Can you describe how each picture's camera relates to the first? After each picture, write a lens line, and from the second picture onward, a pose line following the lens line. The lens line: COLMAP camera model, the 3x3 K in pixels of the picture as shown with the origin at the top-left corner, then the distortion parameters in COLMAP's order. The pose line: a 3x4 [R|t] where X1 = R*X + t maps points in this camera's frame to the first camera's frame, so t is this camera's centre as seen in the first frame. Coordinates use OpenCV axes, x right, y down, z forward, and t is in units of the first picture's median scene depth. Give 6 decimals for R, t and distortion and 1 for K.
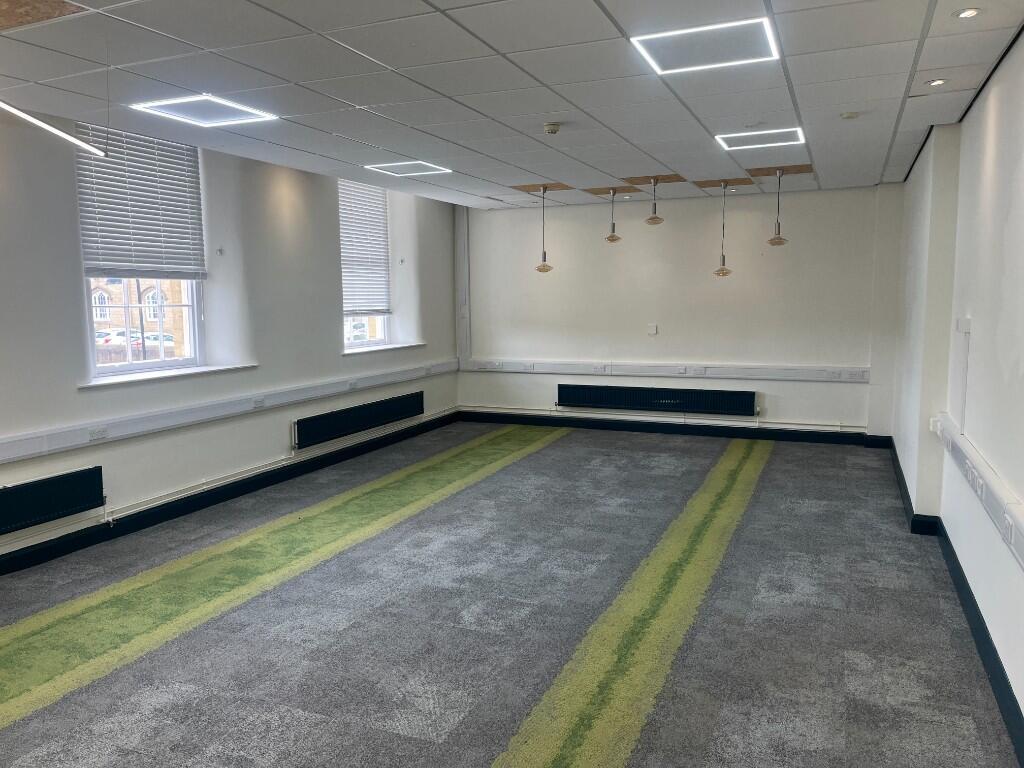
lens RADIAL K [[772.9, 0, 513.3], [0, 772.9, 384.8], [0, 0, 1]] dist [0.030229, -0.020428]
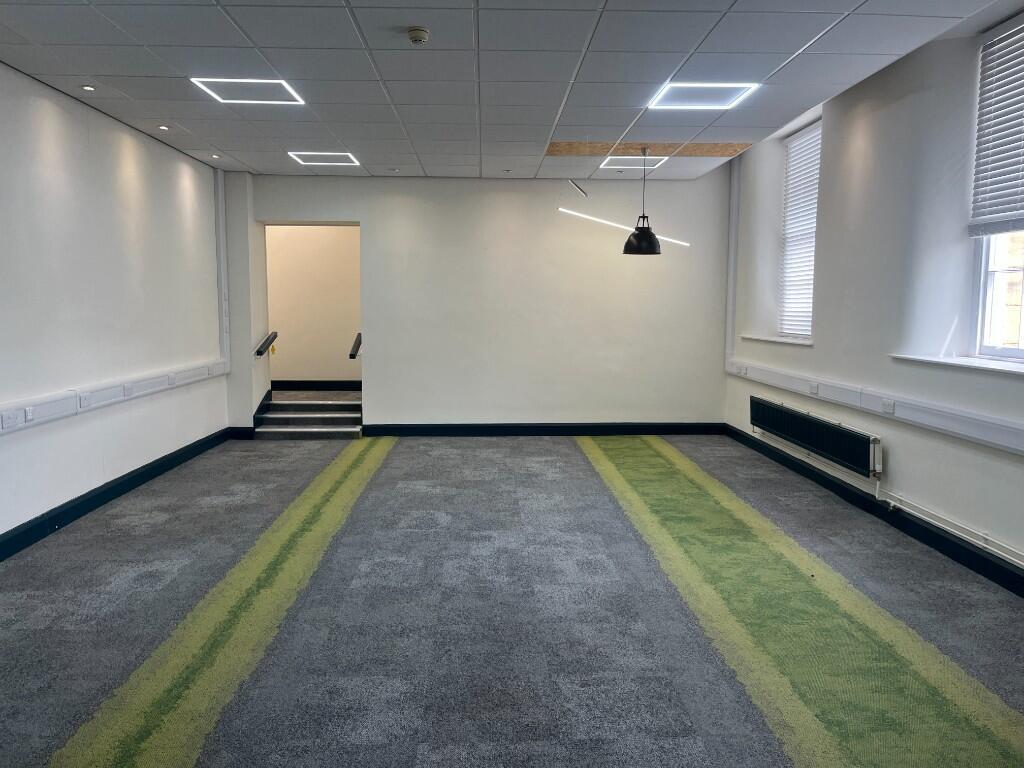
lens RADIAL K [[772.9, 0, 514.4], [0, 772.9, 384.6], [0, 0, 1]] dist [0.030229, -0.020428]
pose [[-0.904171, 0.051792, -0.424019, 0.284699], [-0.044503, 0.975800, 0.214086, -0.149337], [0.424846, 0.212441, -0.879986, 1.654437]]
